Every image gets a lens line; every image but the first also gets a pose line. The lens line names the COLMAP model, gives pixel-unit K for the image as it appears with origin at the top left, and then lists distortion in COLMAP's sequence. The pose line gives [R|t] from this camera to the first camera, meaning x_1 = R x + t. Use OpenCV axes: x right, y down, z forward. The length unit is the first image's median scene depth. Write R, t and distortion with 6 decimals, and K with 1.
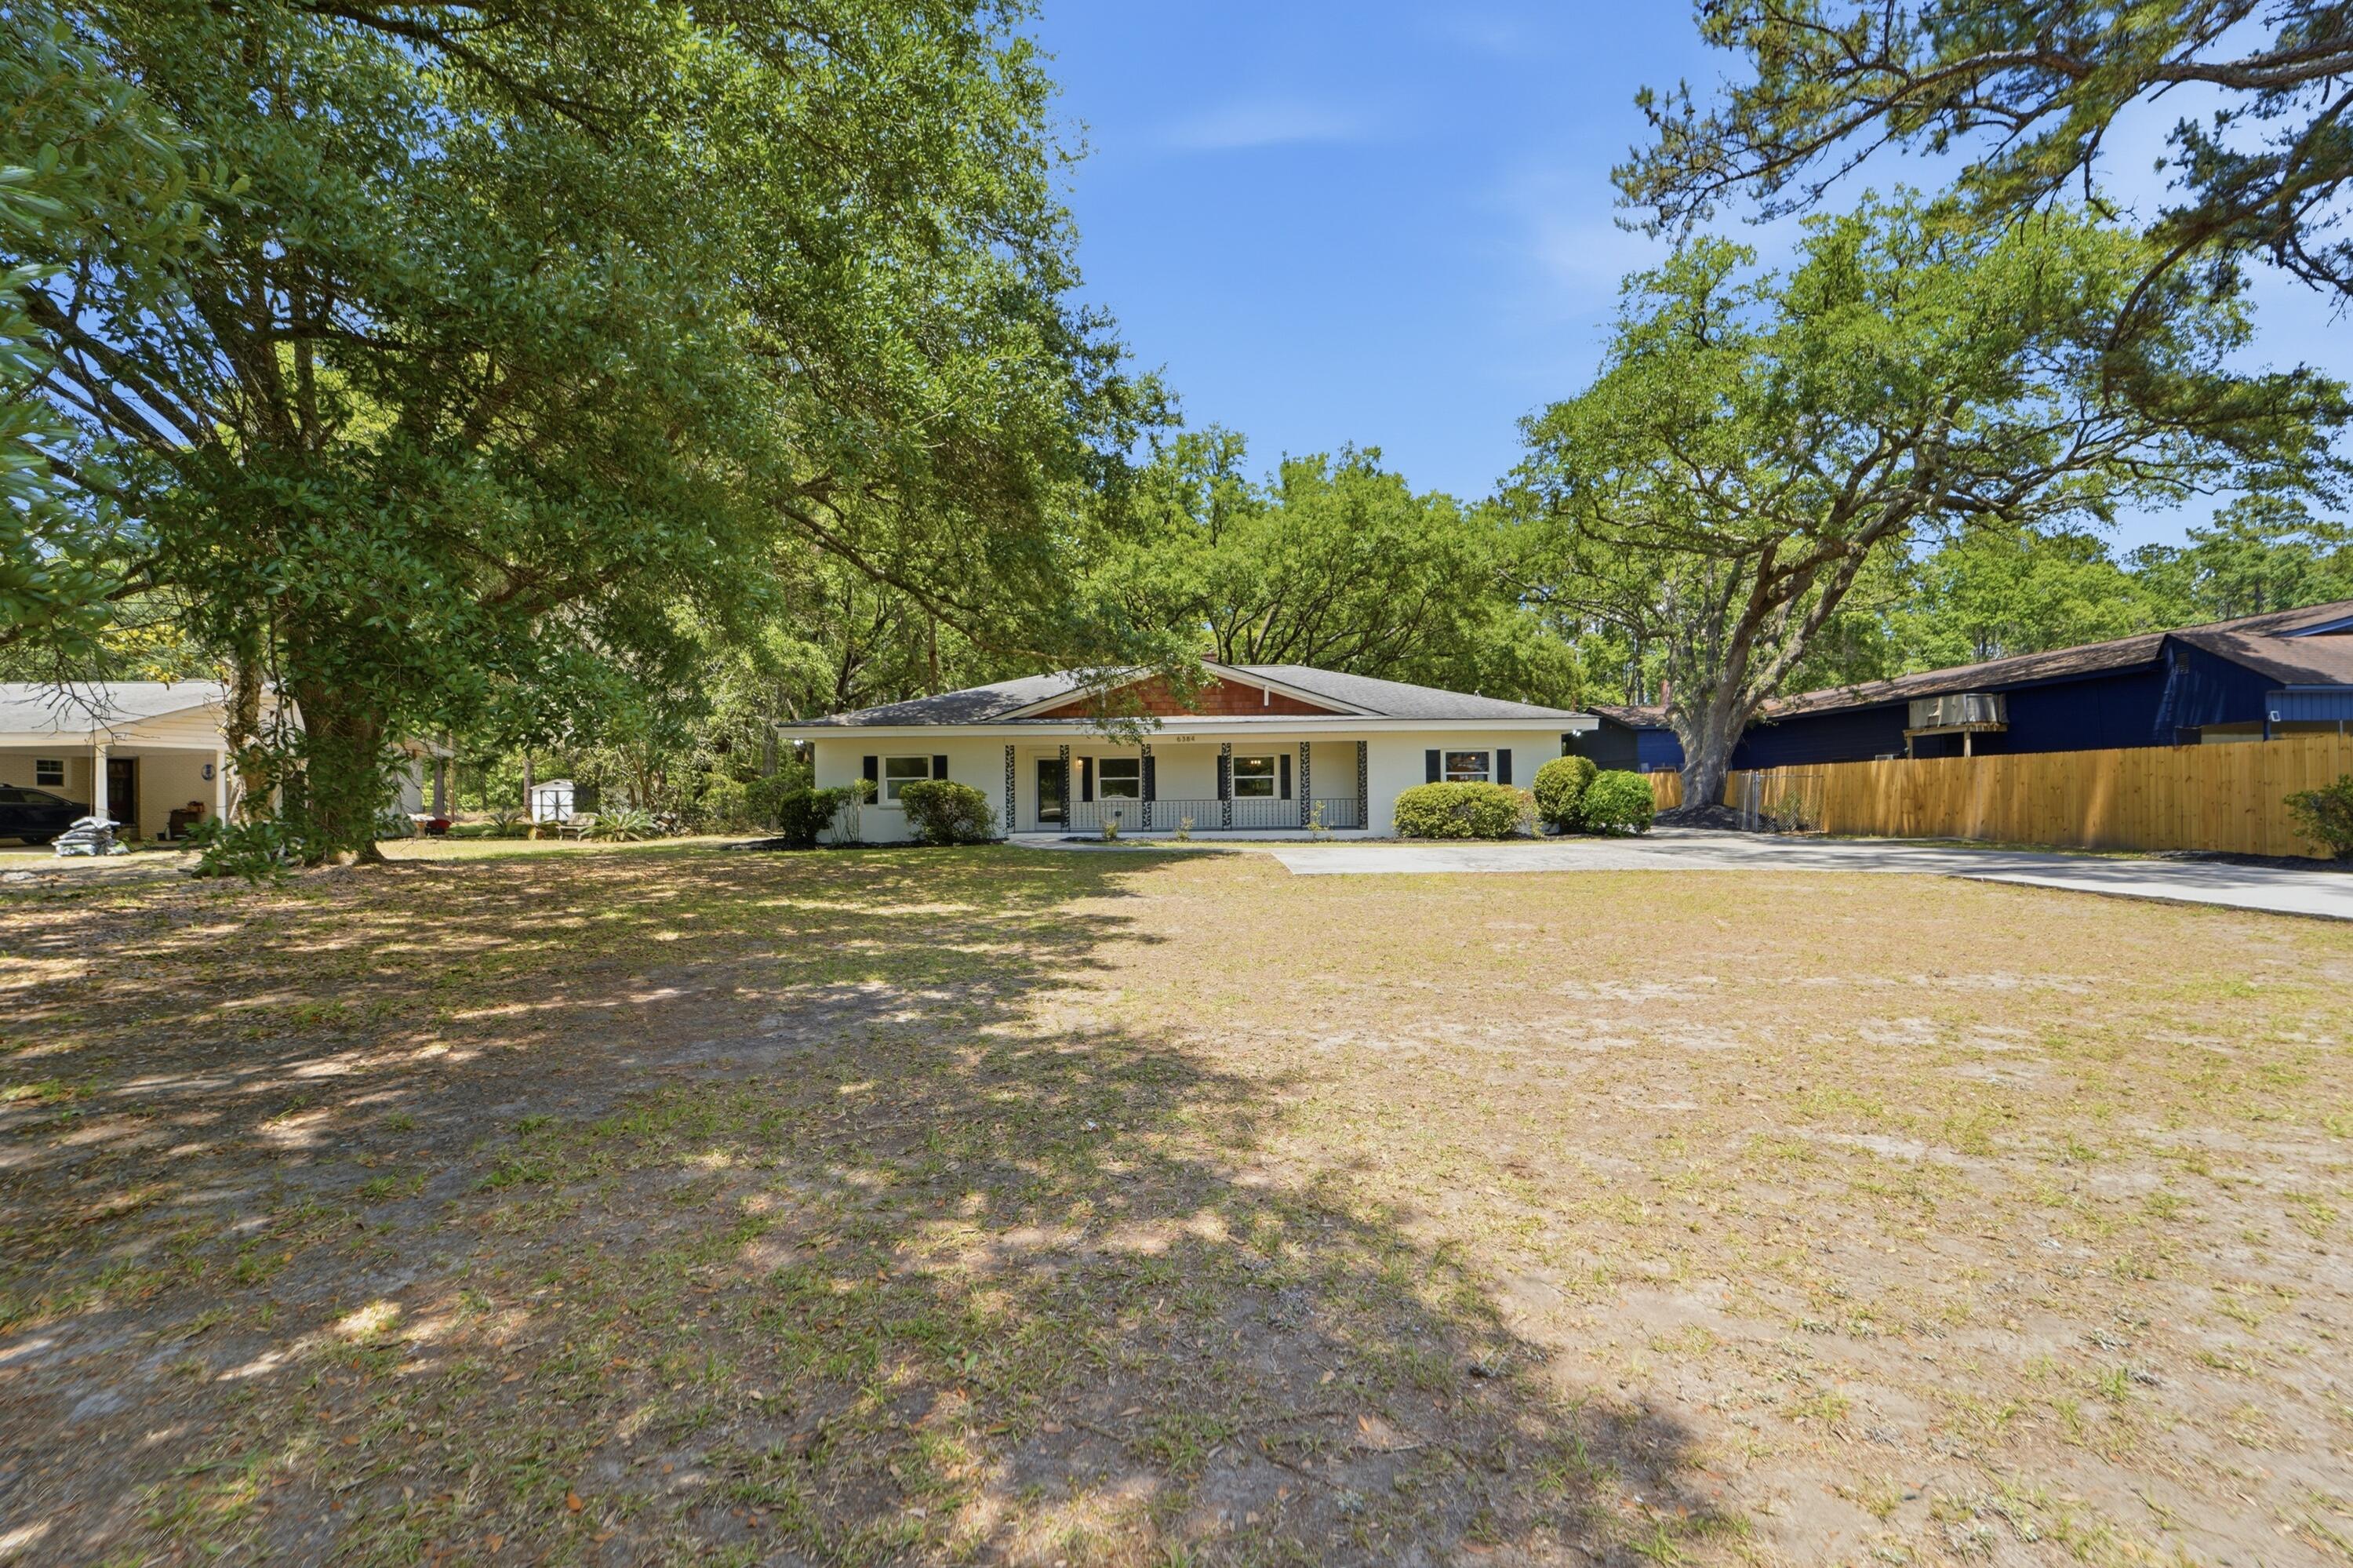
lens RADIAL K [[996.0, 0, 1176.5], [0, 996.0, 784.0], [0, 0, 1]] dist [-0.000120, 0.000023]
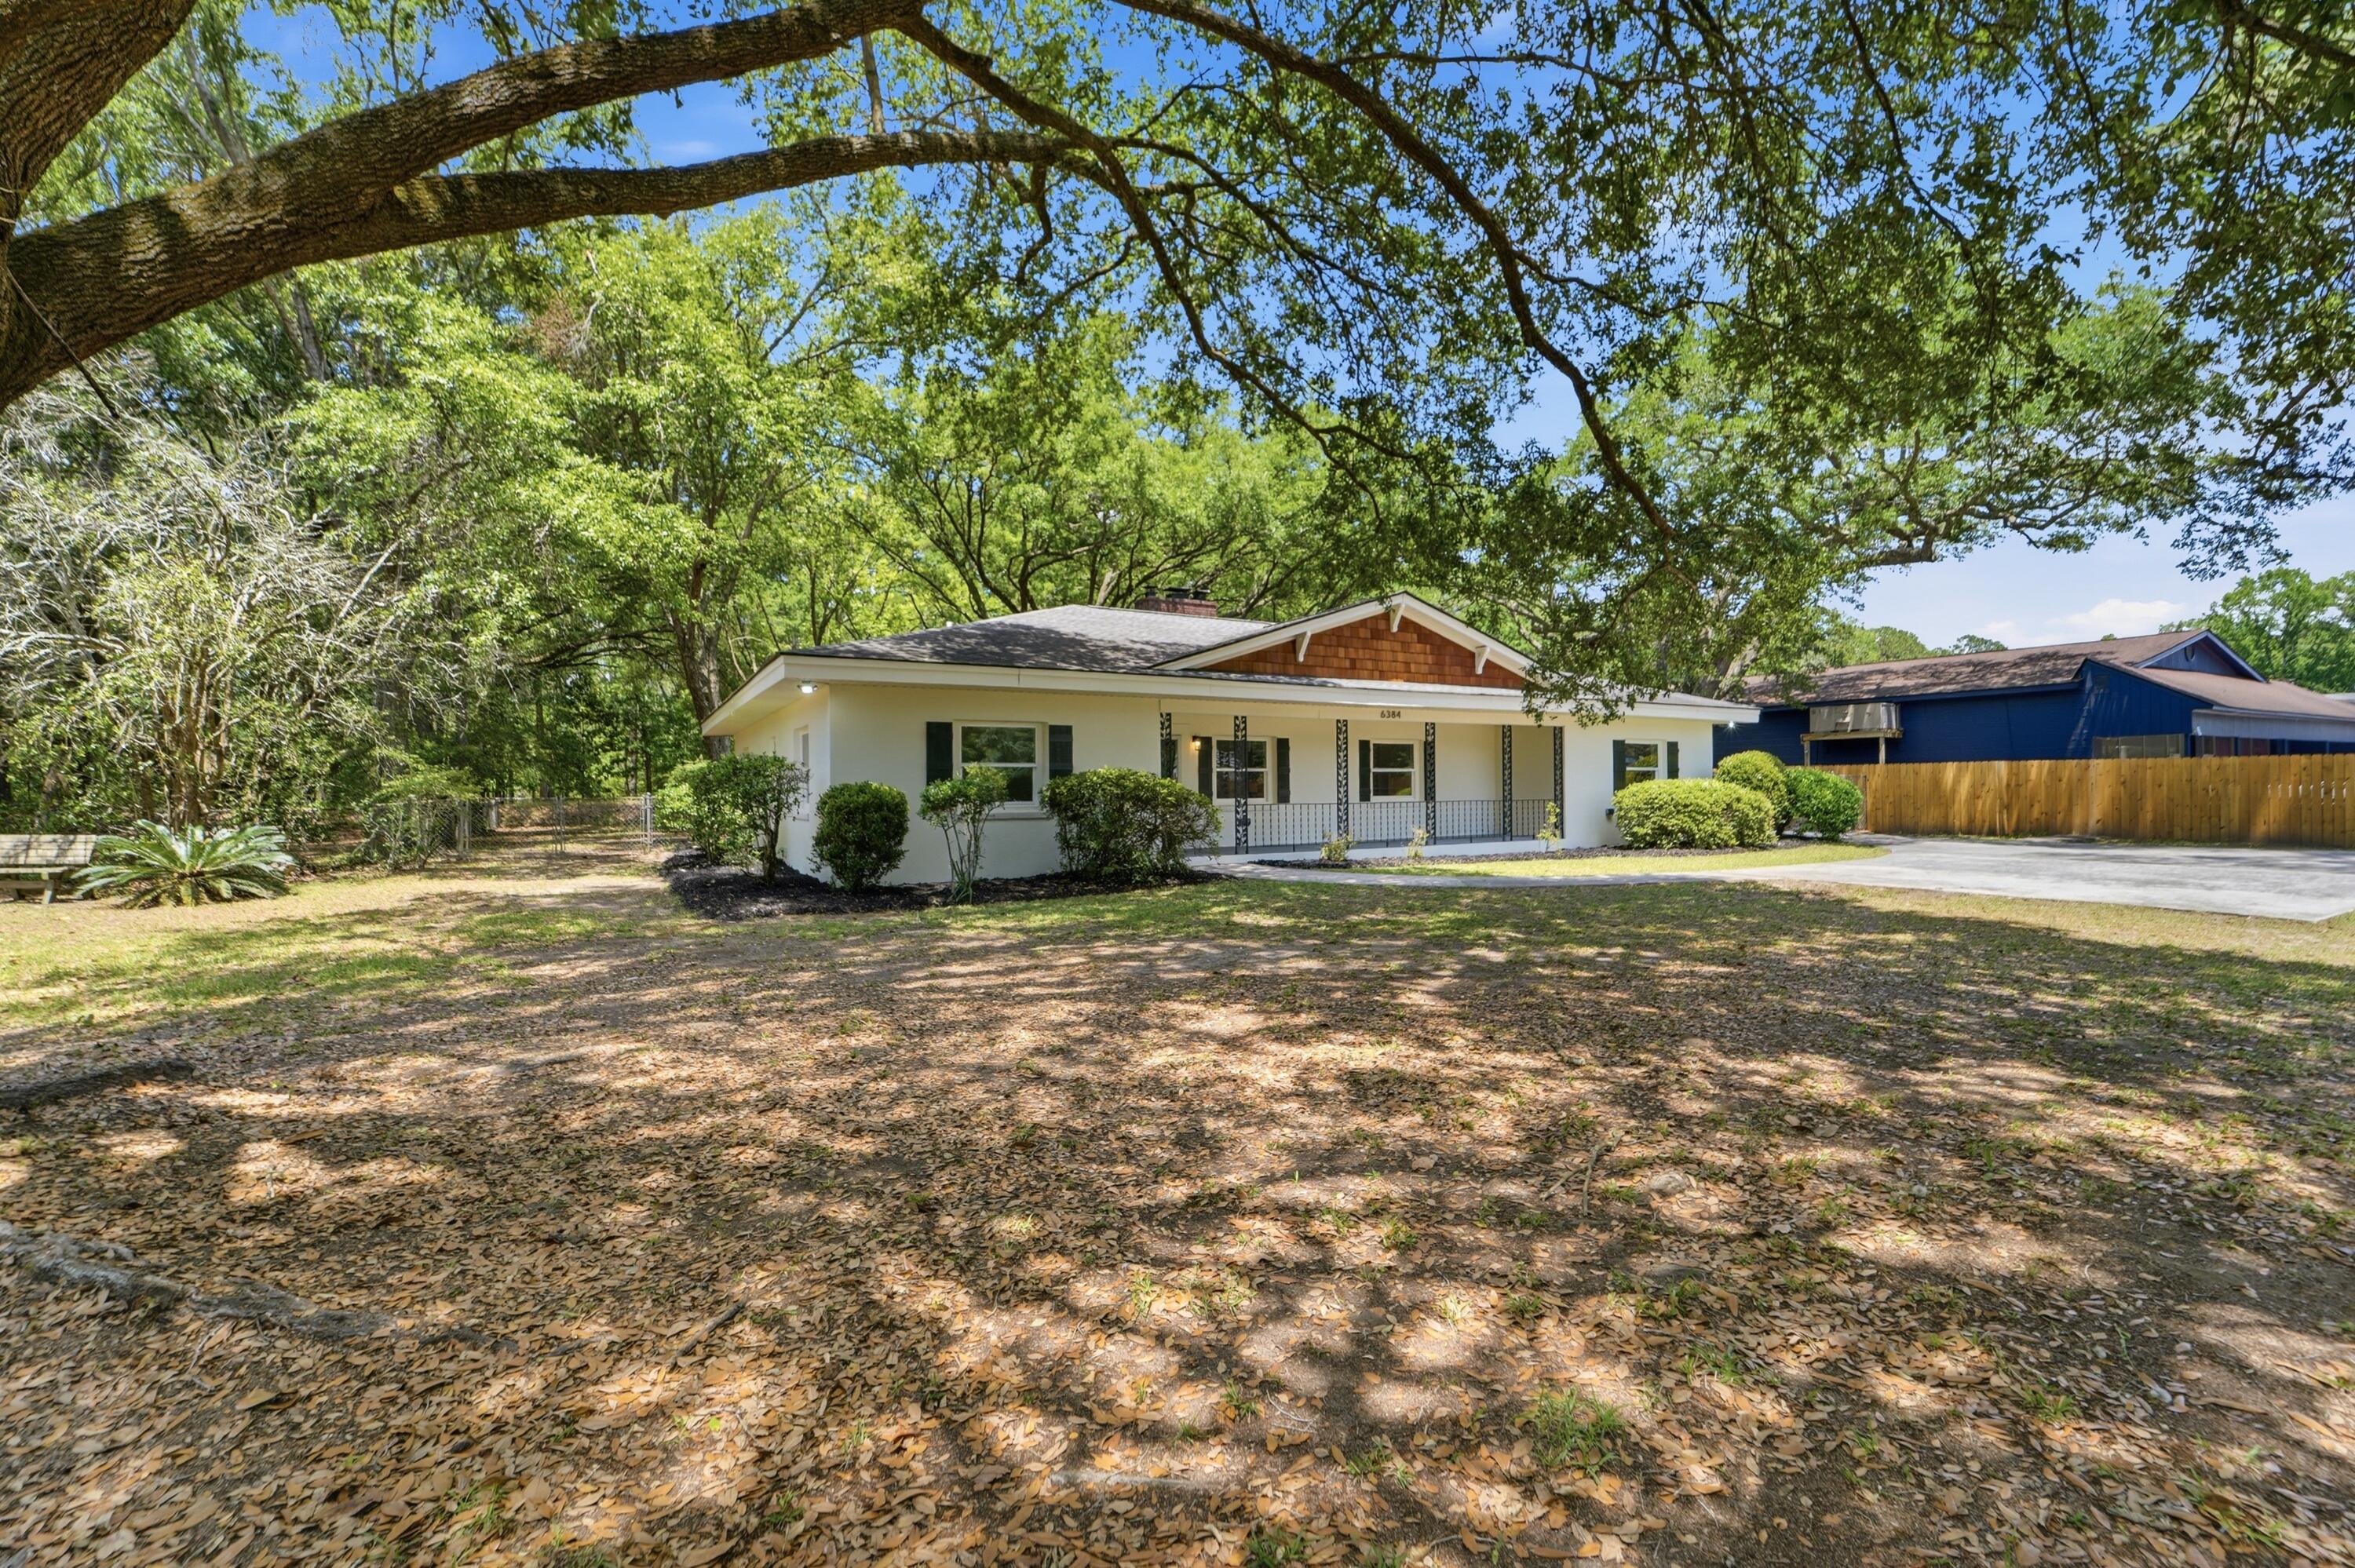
lens RADIAL K [[996.7, 0, 1177.5], [0, 996.7, 784.0], [0, 0, 1]] dist [-0.000120, 0.000023]
pose [[0.868177, 0.005482, 0.496224, -0.468350], [-0.006188, 0.999981, -0.000221, 0.004497], [-0.496216, -0.002878, 0.868195, 0.465630]]
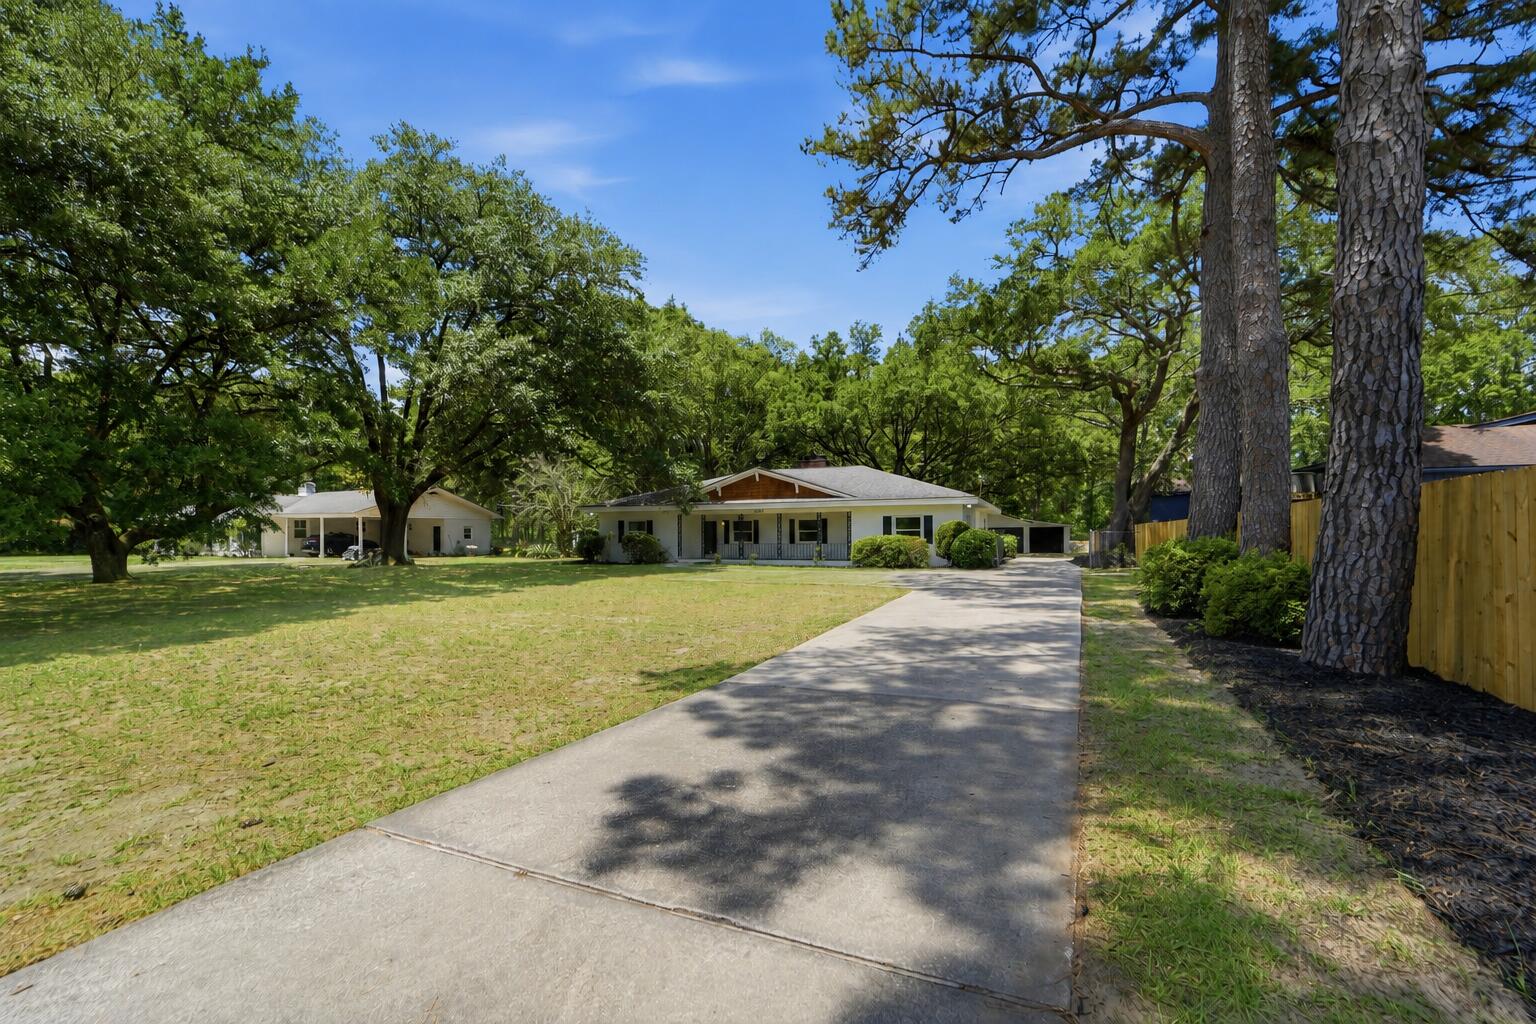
lens RADIAL K [[650.2, 0, 768.0], [0, 650.2, 512.0], [0, 0, 1]] dist [-0.000120, 0.000023]
pose [[0.922084, -0.008417, -0.386897, 0.503111], [-0.003377, 0.999550, -0.029792, -0.007012], [0.386974, 0.028778, 0.921641, -0.127395]]
